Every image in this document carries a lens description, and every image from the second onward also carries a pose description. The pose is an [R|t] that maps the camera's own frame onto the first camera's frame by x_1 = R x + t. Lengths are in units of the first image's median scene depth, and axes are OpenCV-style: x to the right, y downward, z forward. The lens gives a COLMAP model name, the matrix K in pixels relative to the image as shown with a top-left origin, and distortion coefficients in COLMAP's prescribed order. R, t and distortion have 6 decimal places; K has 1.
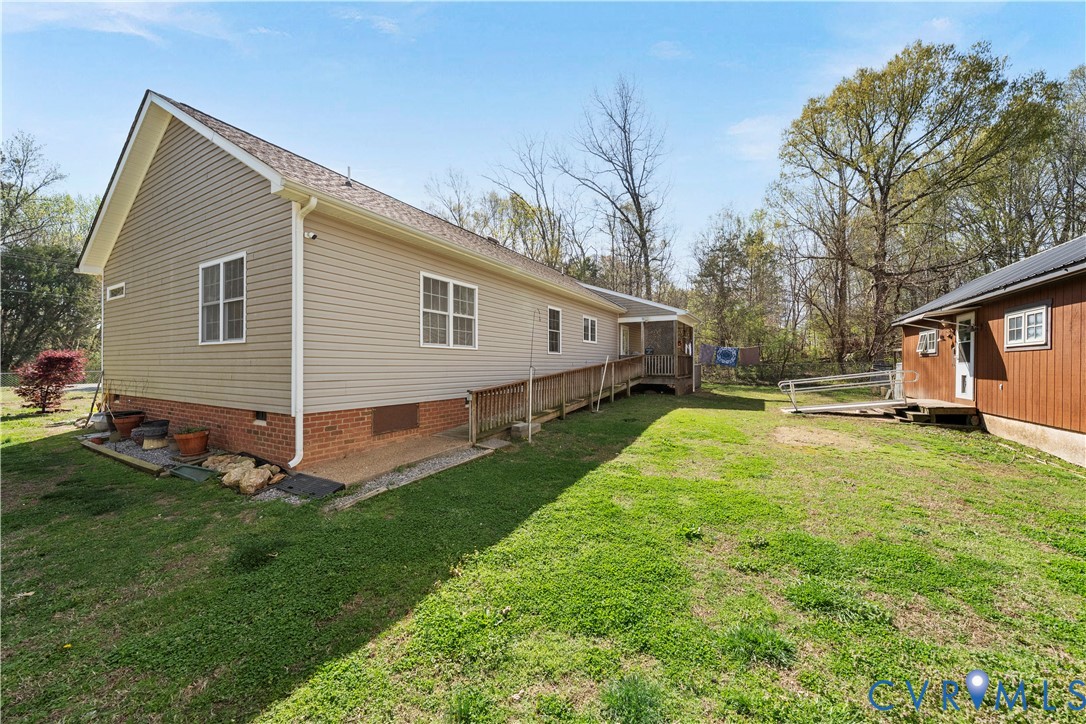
lens RADIAL K [[407.0, 0, 532.8], [0, 407.0, 360.4], [0, 0, 1]] dist [-0.009572, 0.000376]
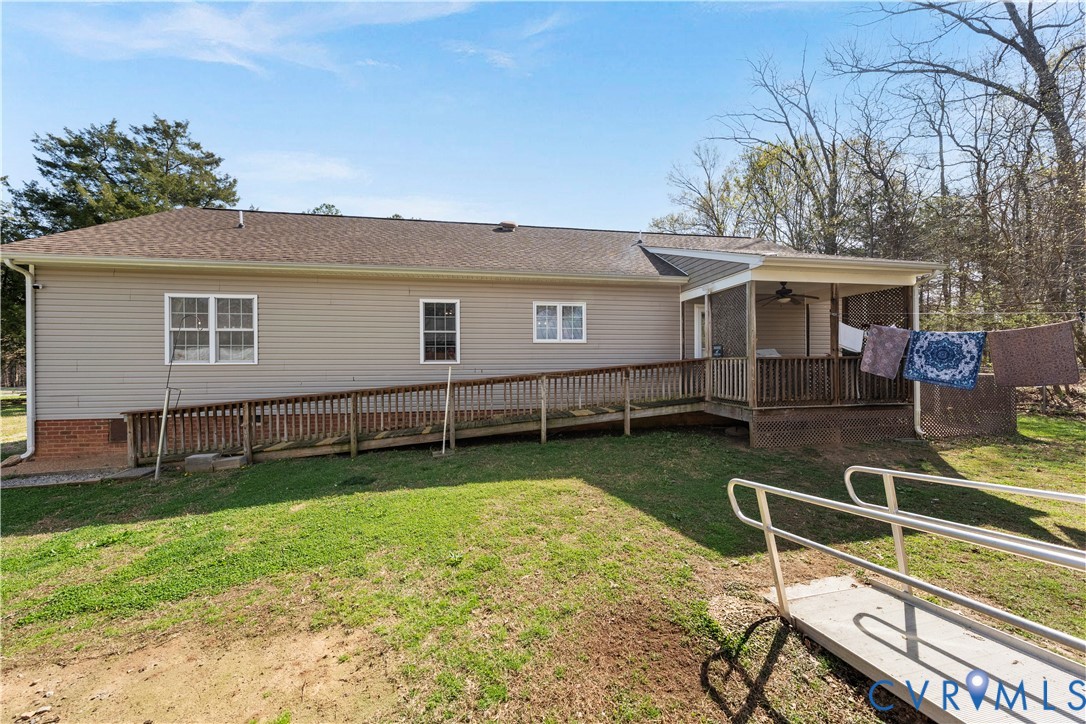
lens RADIAL K [[372.0, 0, 542.7], [0, 372.0, 364.5], [0, 0, 1]] dist [-0.003774, -0.000220]
pose [[0.630836, -0.003321, -0.775909, 0.926734], [0.016644, 0.999819, 0.009253, -0.023207], [0.775738, -0.018752, 0.630777, 0.979681]]
